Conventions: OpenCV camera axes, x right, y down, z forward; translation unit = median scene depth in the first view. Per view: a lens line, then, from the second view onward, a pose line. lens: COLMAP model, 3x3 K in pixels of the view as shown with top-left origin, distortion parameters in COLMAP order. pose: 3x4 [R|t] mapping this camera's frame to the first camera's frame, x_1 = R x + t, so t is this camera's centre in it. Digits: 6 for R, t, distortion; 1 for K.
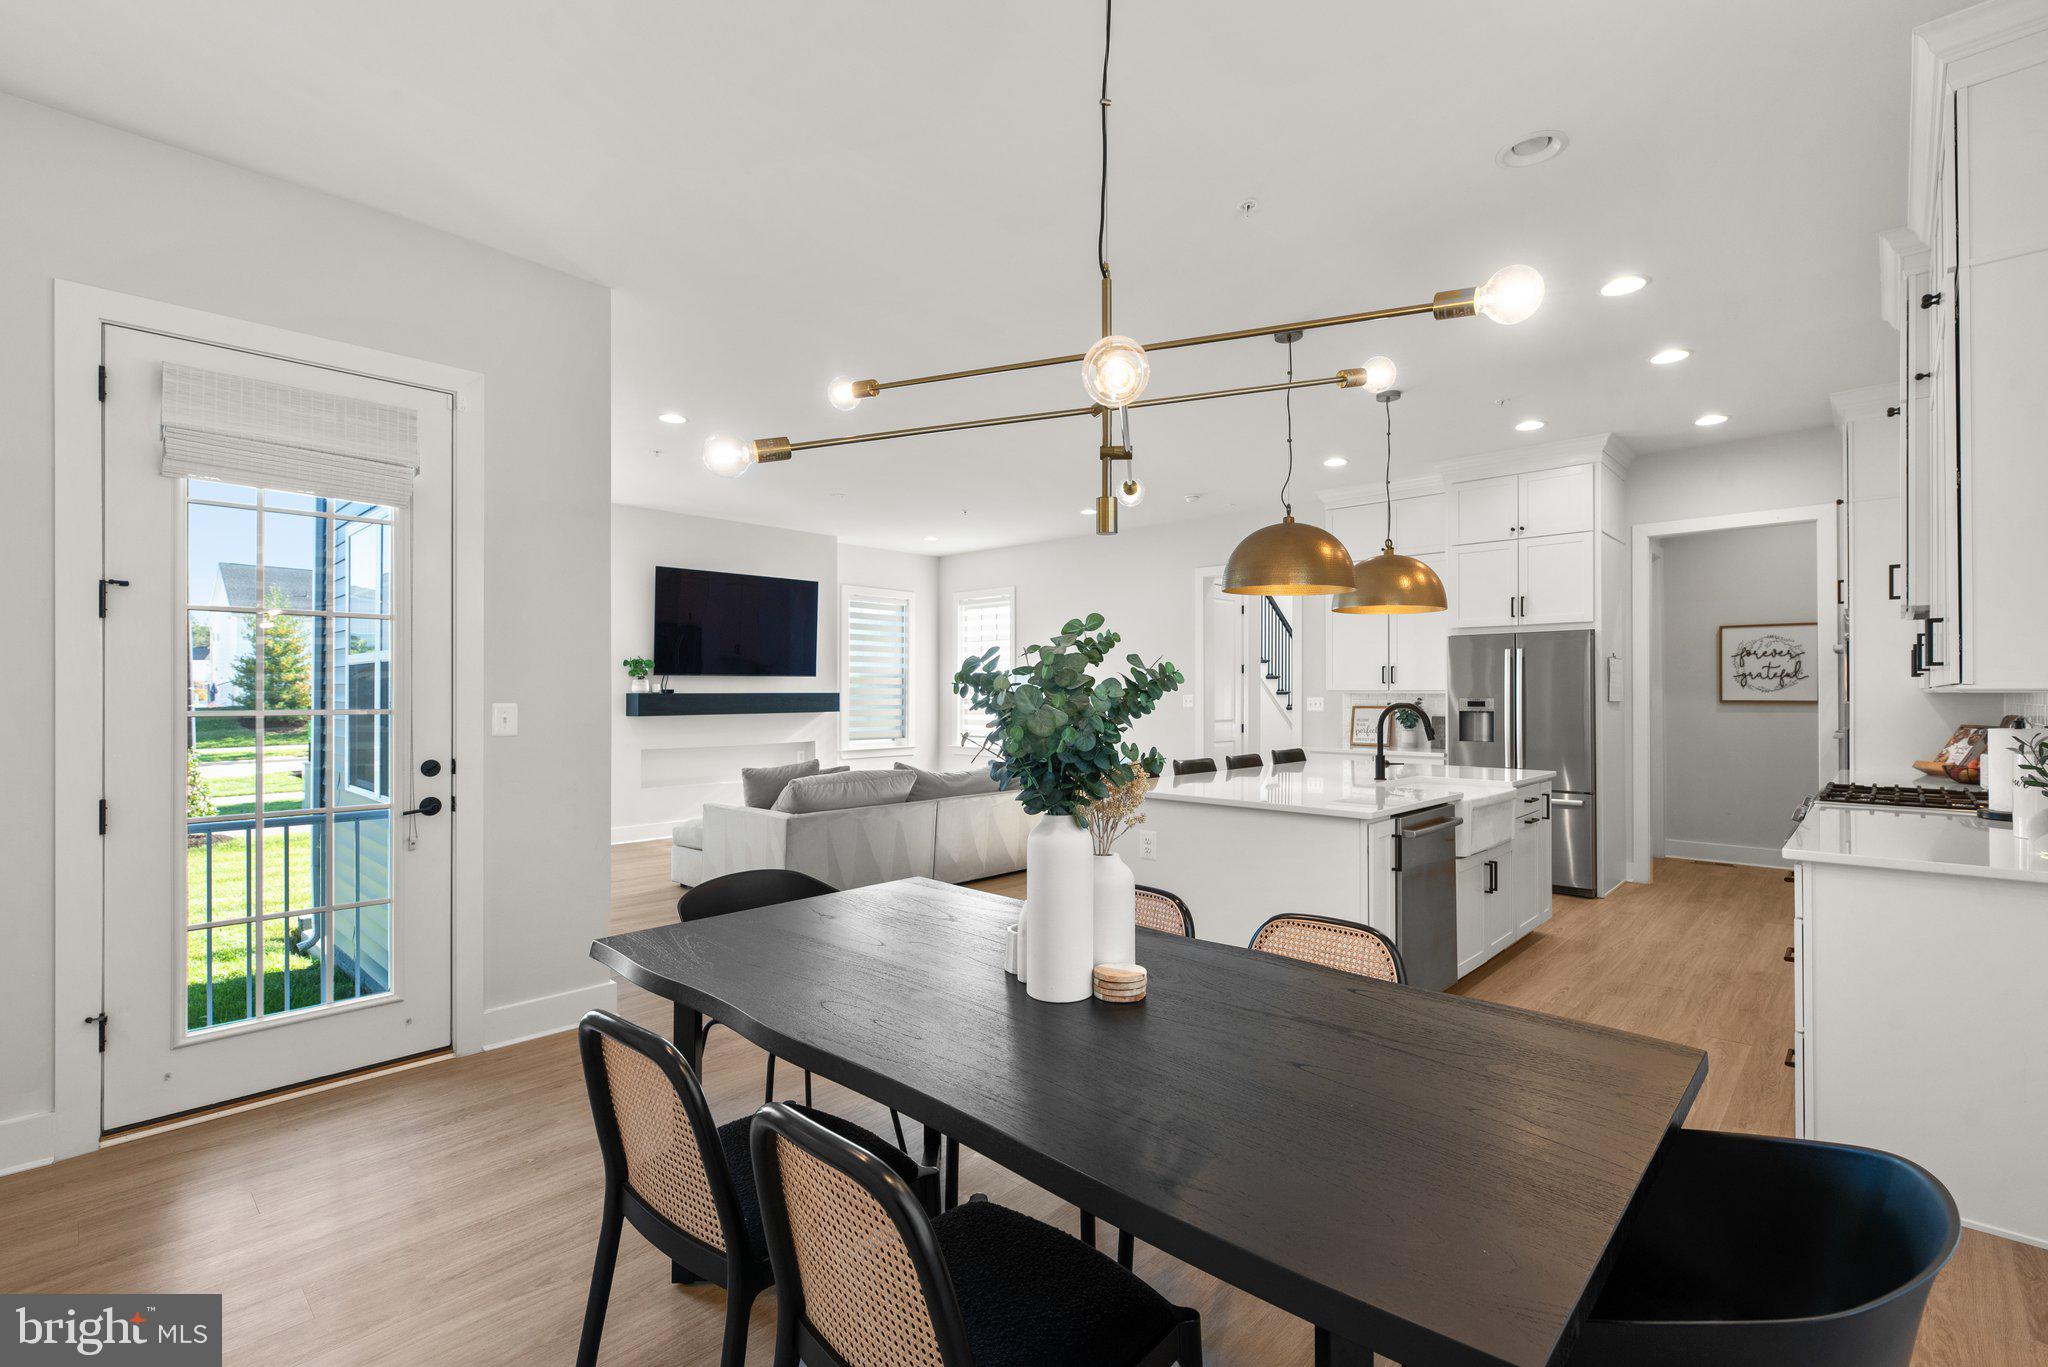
lens RADIAL K [[918.2, 0, 1027.2], [0, 918.2, 682.7], [0, 0, 1]] dist [0.001623, -0.000079]
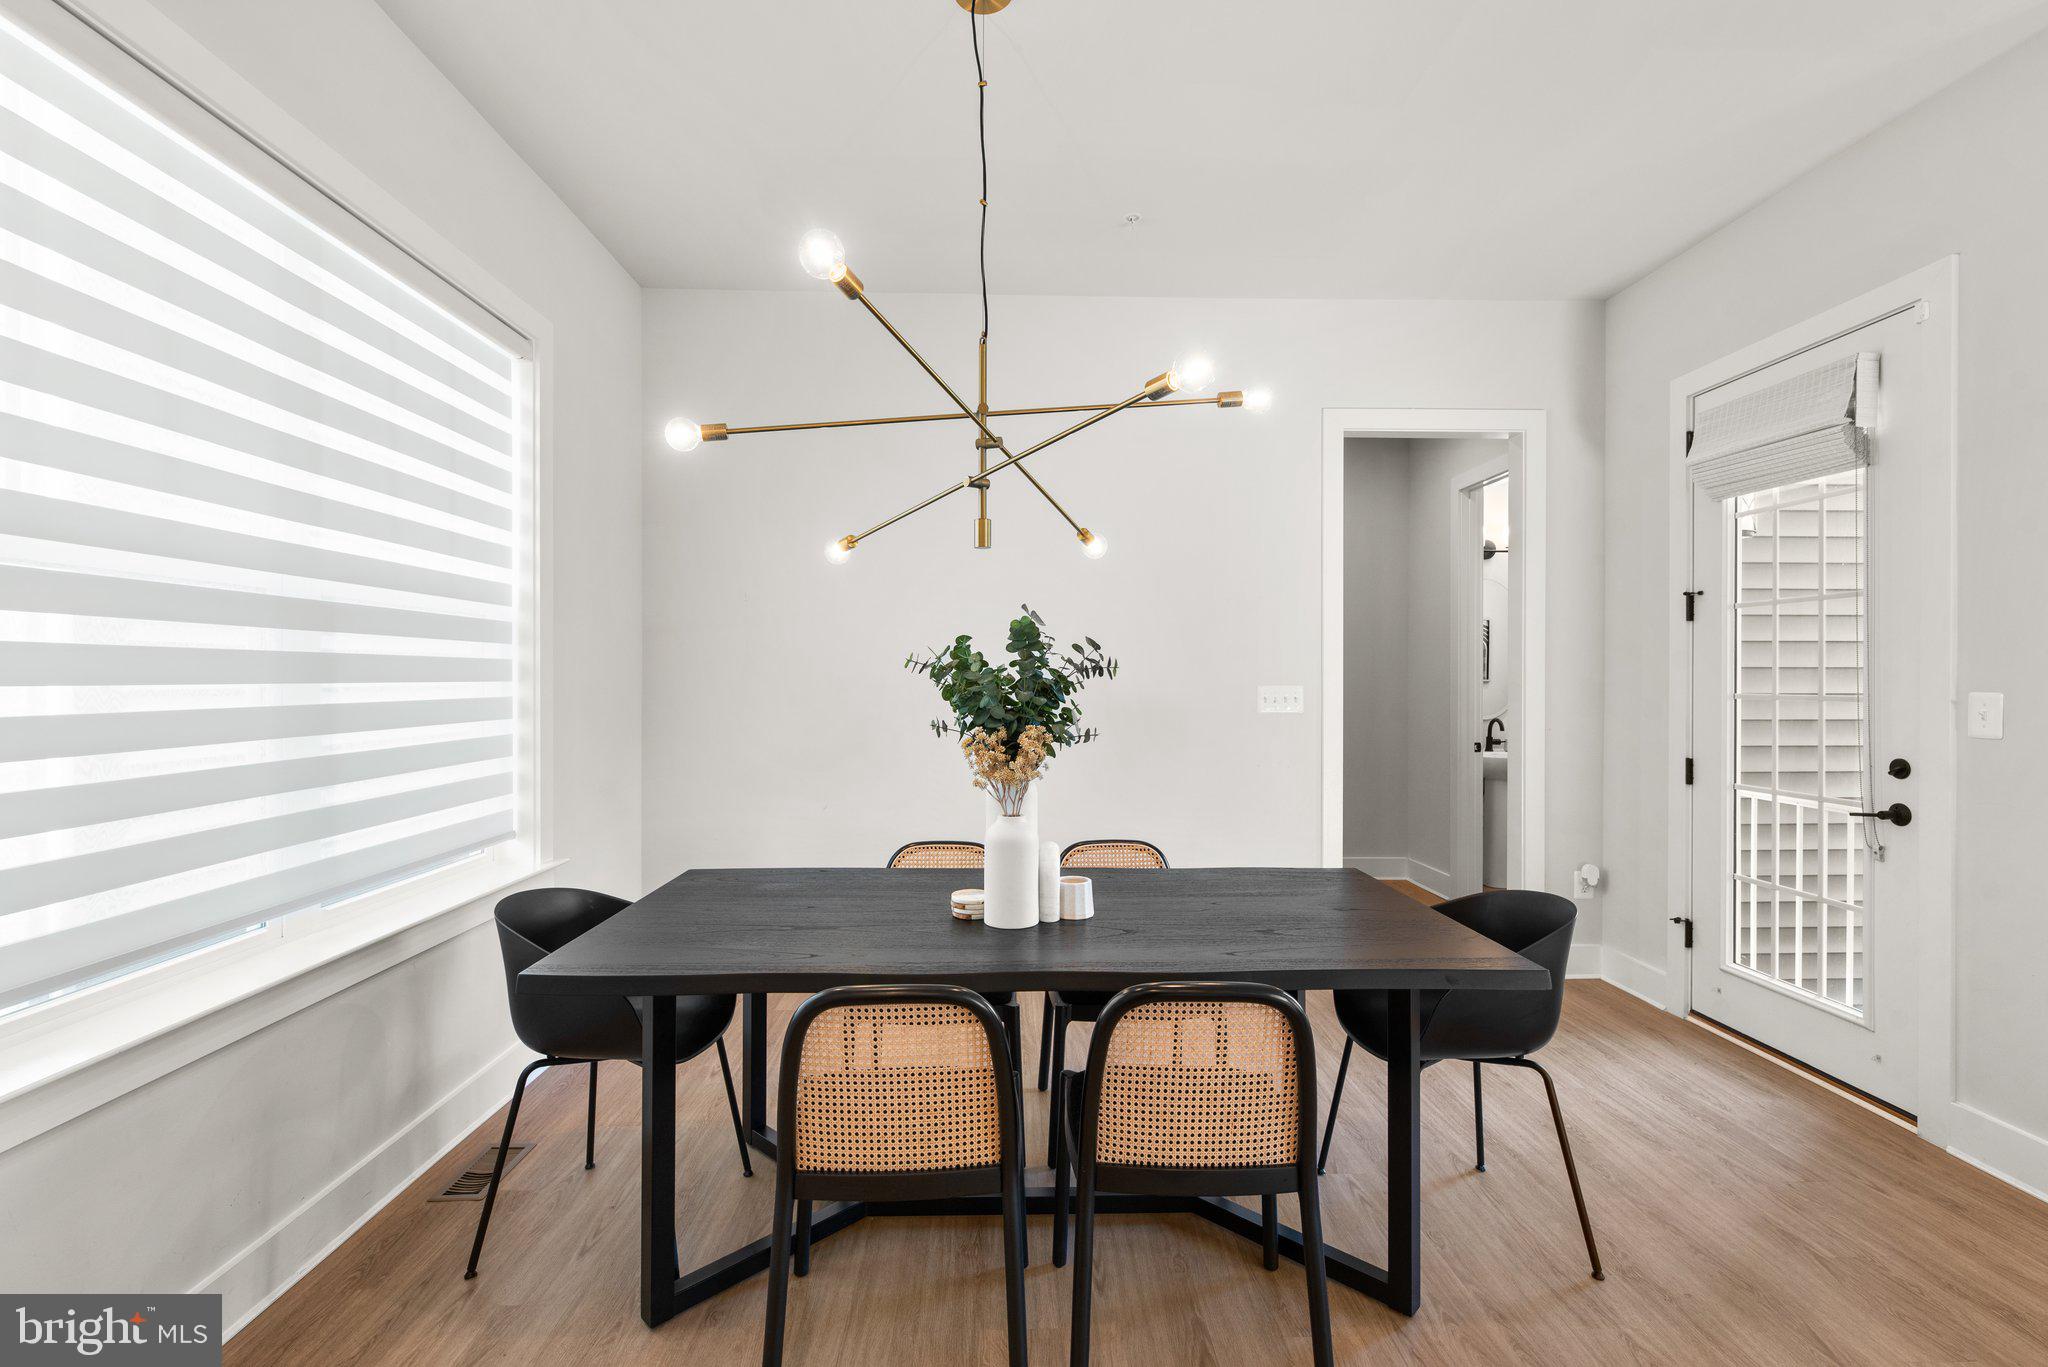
lens RADIAL K [[918.2, 0, 1027.2], [0, 918.2, 682.7], [0, 0, 1]] dist [0.001623, -0.000079]
pose [[-0.709022, 0.002871, -0.705180, 0.266664], [0.004745, 0.999988, -0.000699, 0.006495], [0.705170, -0.003841, -0.709028, 0.558625]]
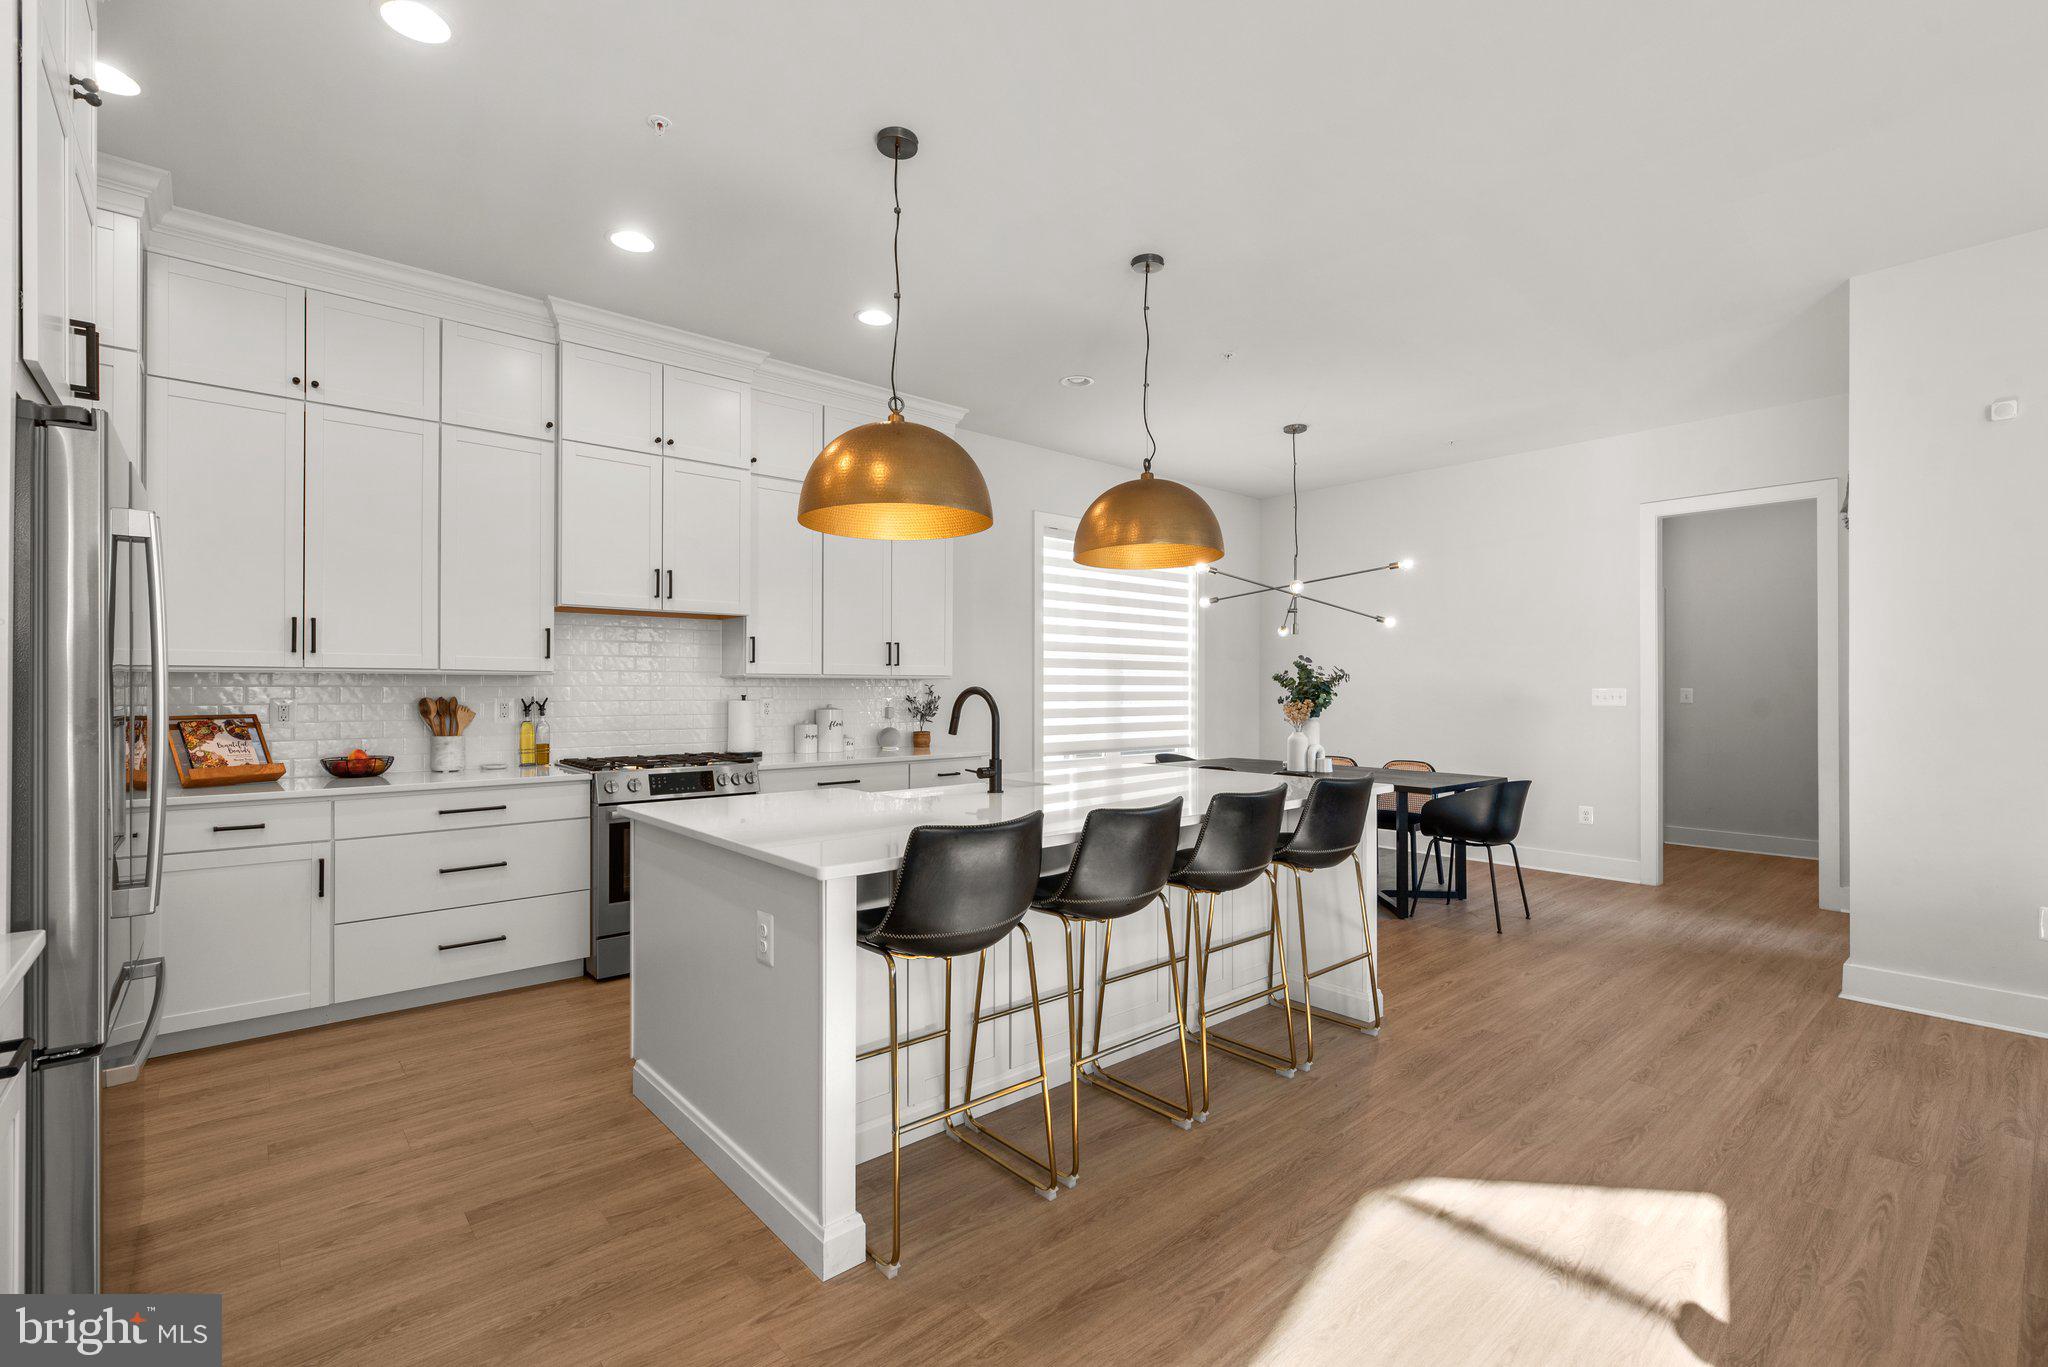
lens RADIAL K [[909.6, 0, 1026.7], [0, 909.6, 684.8], [0, 0, 1]] dist [0.000264, -0.000275]
pose [[-0.995462, -0.001644, 0.095144, 0.216572], [-0.003087, 0.999882, -0.015027, 0.022578], [-0.095109, -0.015253, -0.995350, 1.283271]]
